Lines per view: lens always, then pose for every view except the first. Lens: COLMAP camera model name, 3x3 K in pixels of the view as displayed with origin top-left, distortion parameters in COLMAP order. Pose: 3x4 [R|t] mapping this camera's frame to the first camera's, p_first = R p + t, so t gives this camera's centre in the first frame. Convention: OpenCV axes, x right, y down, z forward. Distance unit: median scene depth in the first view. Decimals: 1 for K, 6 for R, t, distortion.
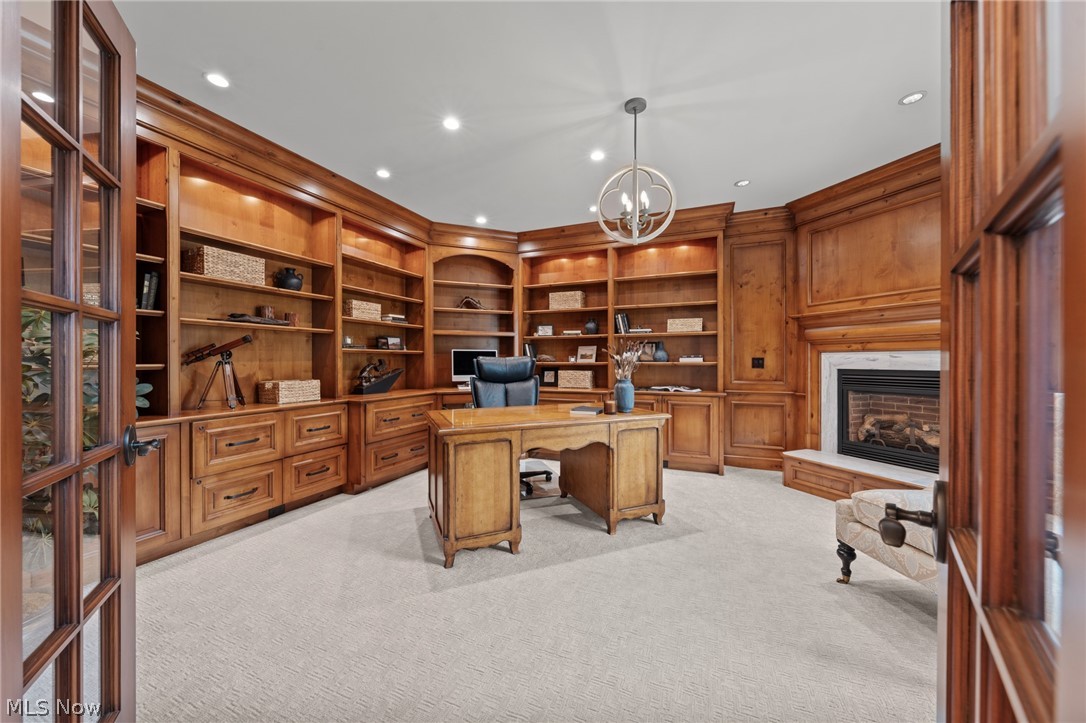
lens RADIAL K [[394.1, 0, 552.0], [0, 394.1, 360.6], [0, 0, 1]] dist [-0.000163, -0.000014]
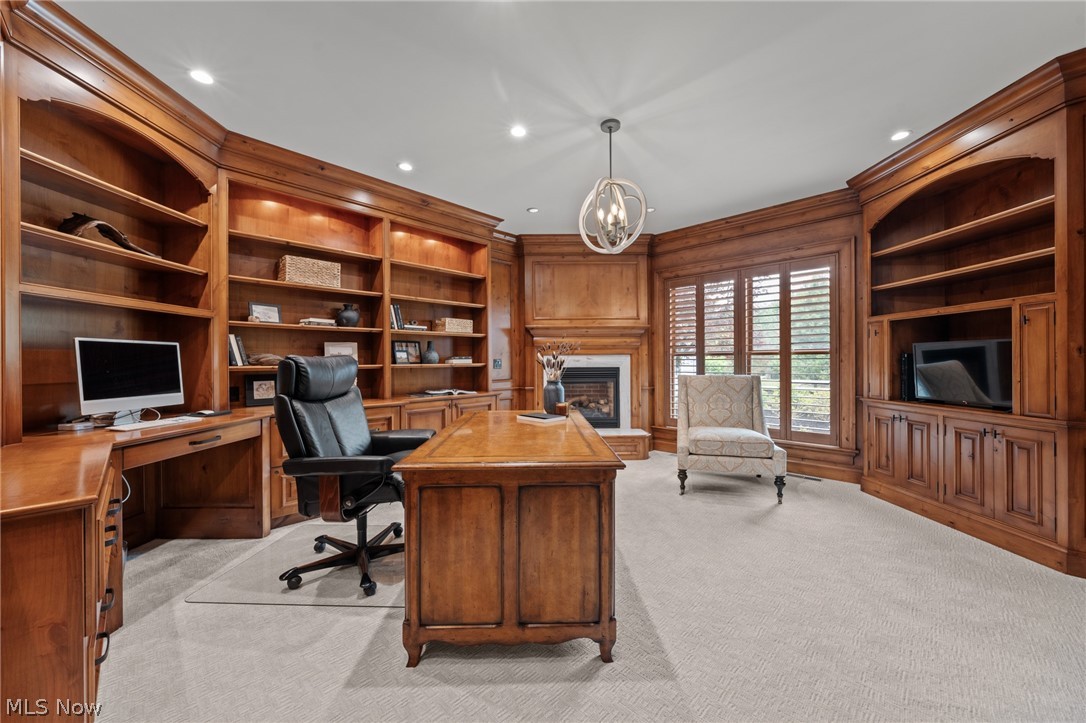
lens RADIAL K [[394.1, 0, 552.0], [0, 394.1, 360.6], [0, 0, 1]] dist [-0.000163, -0.000014]
pose [[0.363107, -0.000962, 0.931747, -0.481812], [0.004862, 0.999988, -0.000862, -0.001893], [-0.931735, 0.004843, 0.363107, 0.428017]]
